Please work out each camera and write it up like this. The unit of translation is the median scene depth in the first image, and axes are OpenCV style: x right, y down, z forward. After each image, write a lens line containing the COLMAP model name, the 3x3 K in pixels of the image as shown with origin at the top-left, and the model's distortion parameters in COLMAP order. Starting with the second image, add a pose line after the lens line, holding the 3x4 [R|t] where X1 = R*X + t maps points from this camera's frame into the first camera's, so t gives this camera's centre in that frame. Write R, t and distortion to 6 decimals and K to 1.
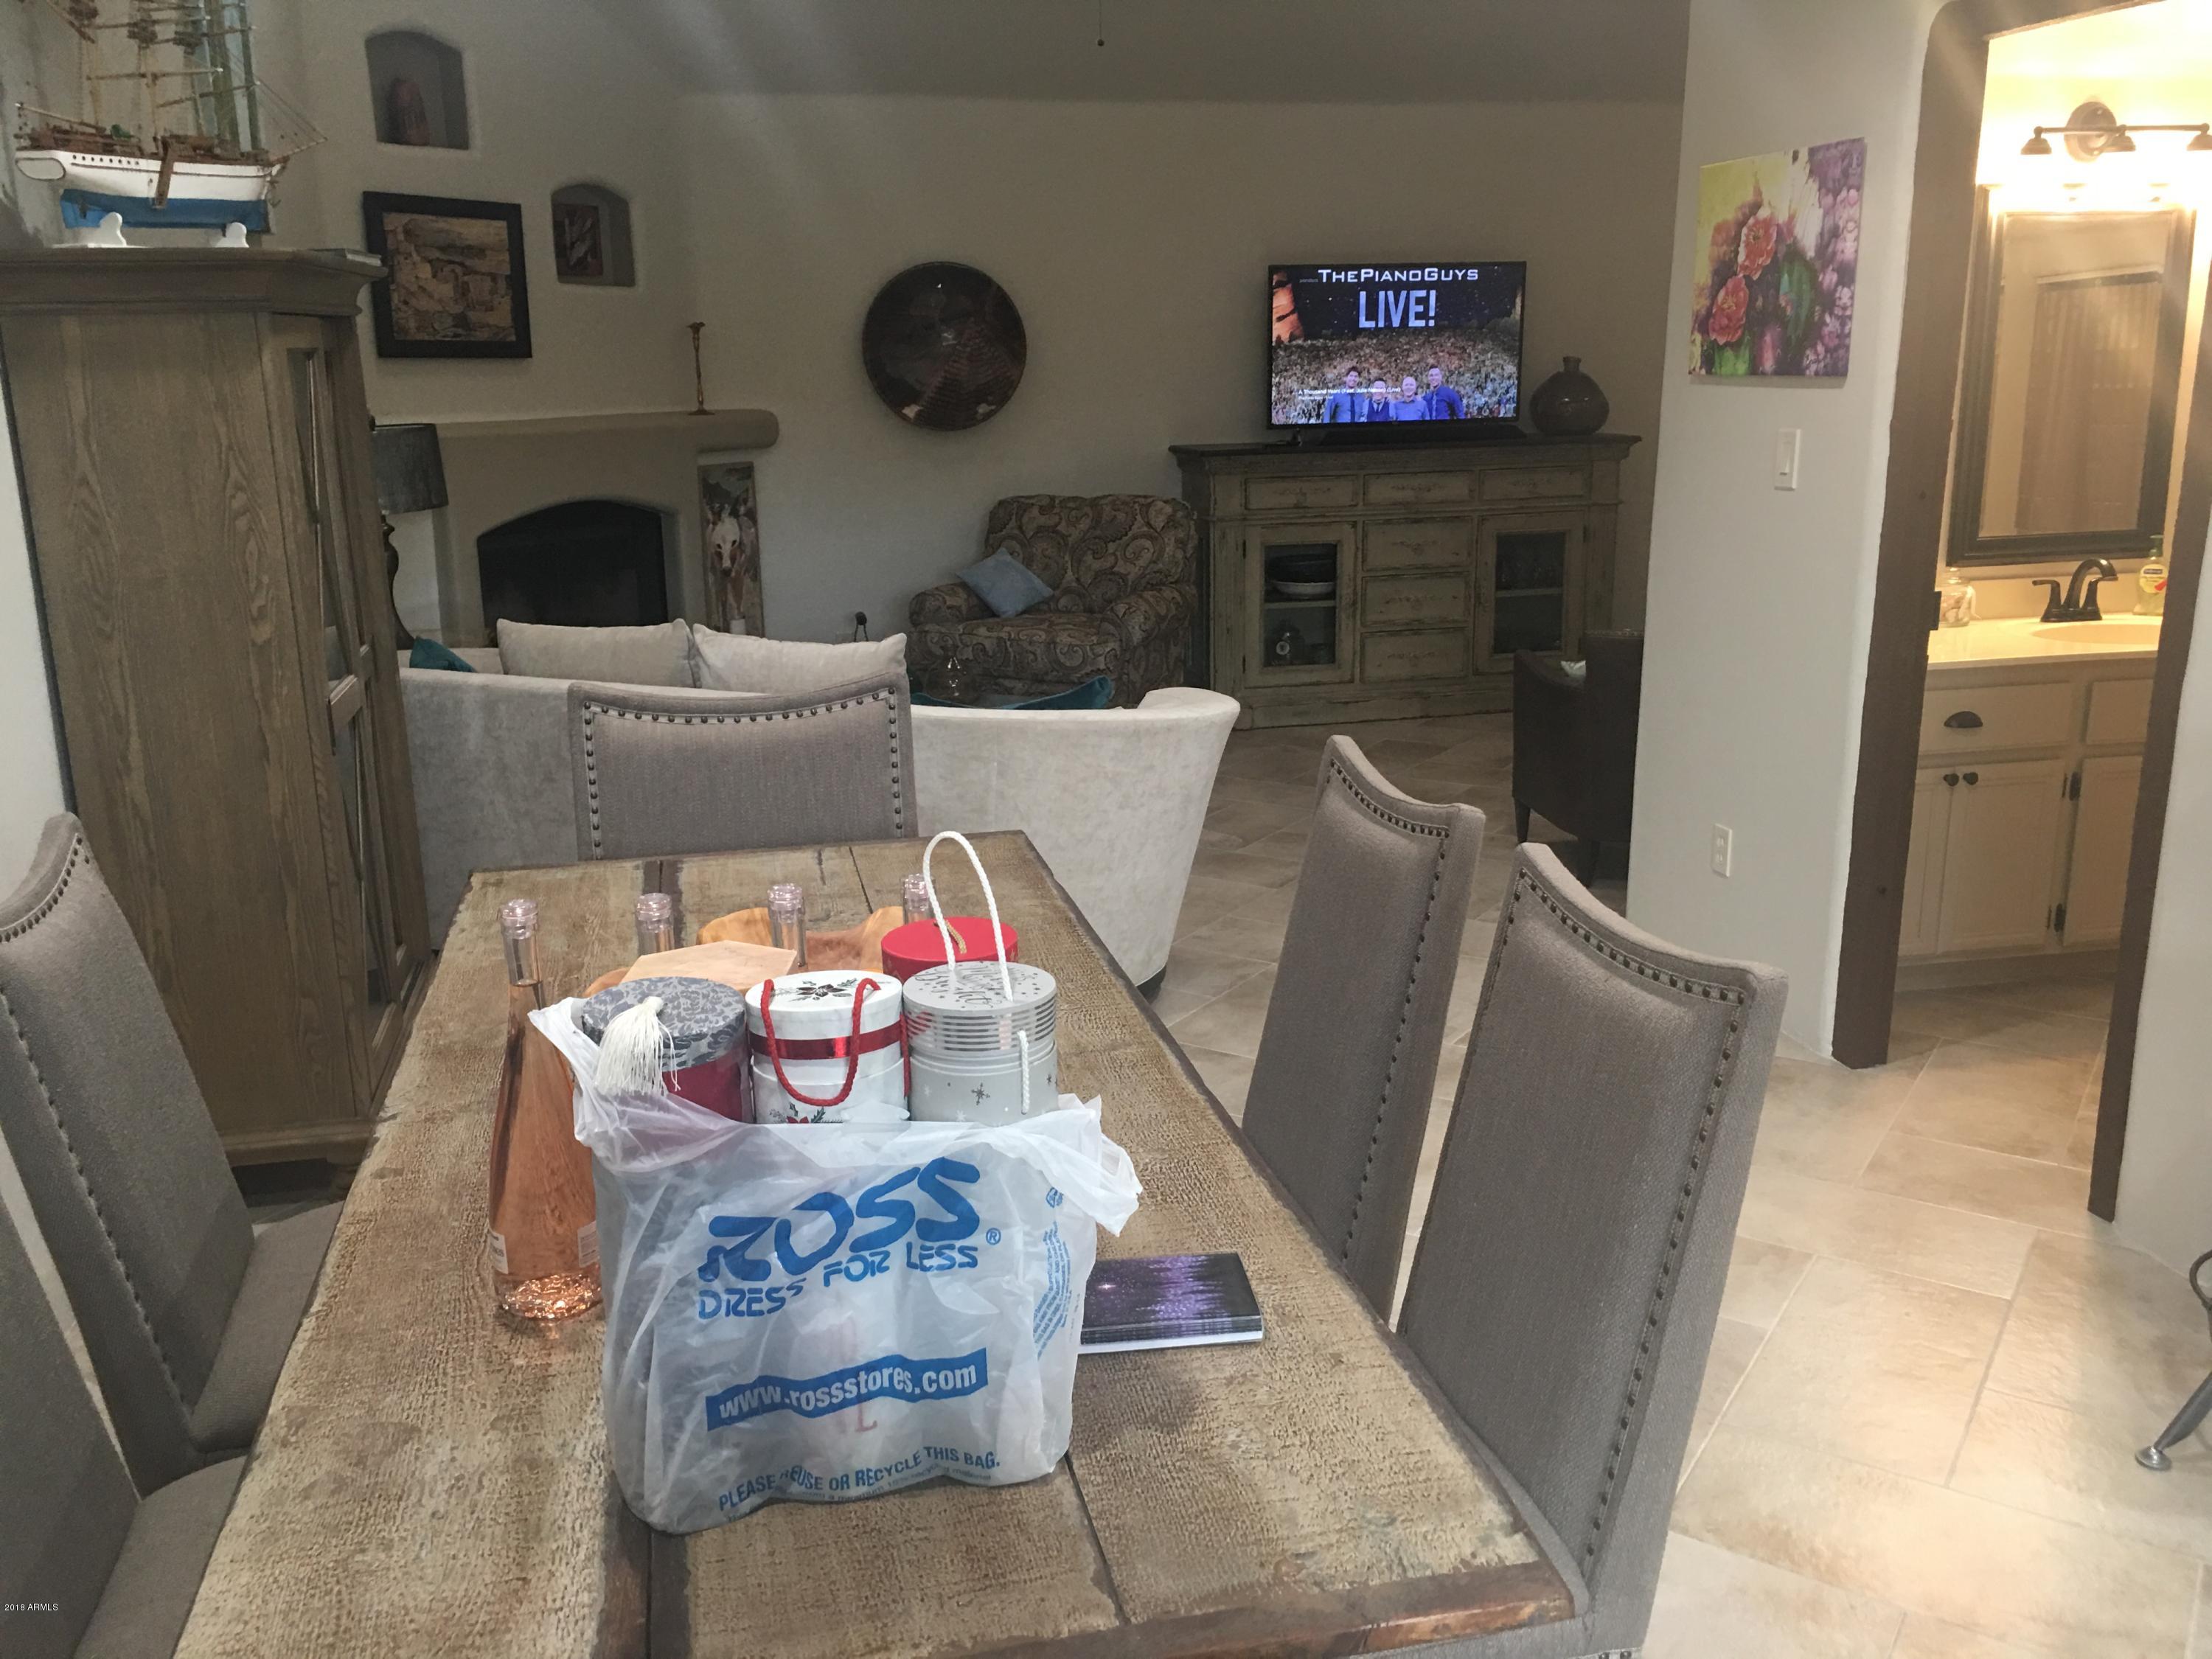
lens RADIAL K [[1860.5, 0, 1101.0], [0, 1860.5, 827.0], [0, 0, 1]] dist [0.083412, -0.105178]
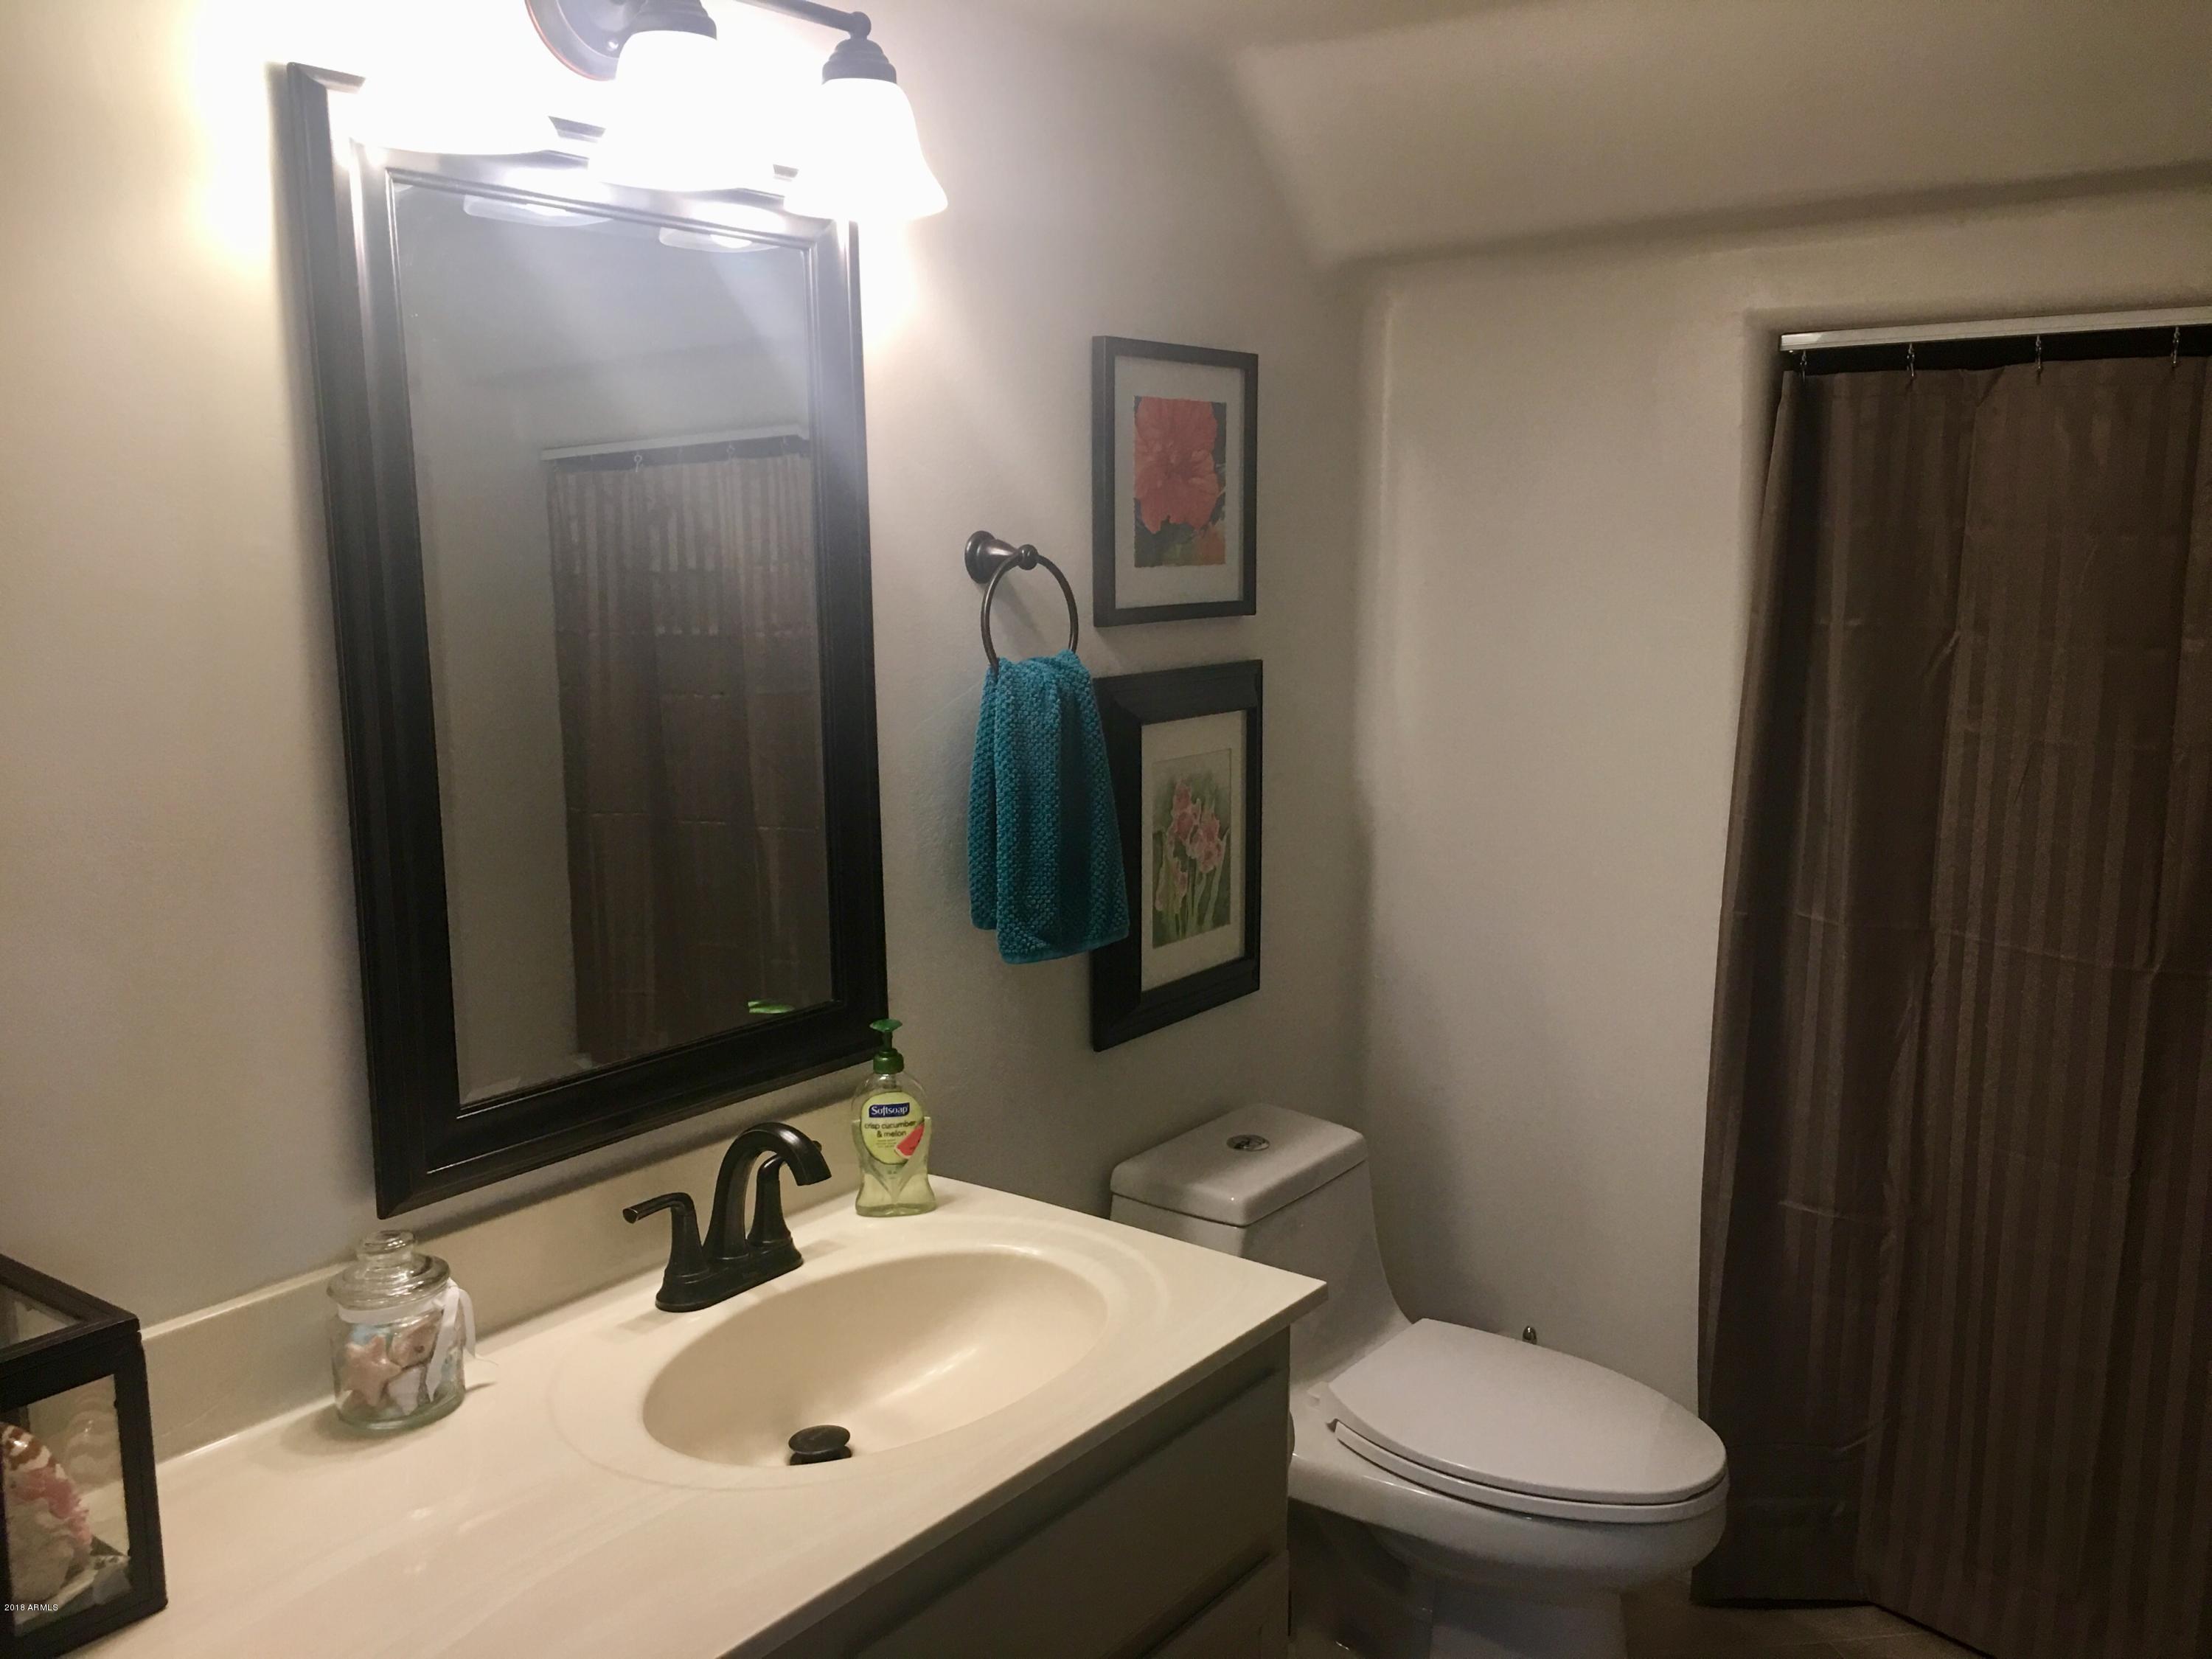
lens RADIAL K [[1860.5, 0, 1101.0], [0, 1860.5, 827.0], [0, 0, 1]] dist [0.083412, -0.105178]
pose [[0.751782, -0.084774, 0.653940, 0.405371], [0.155378, 0.986552, -0.050733, -0.204152], [-0.640845, 0.139747, 0.754844, 0.802140]]
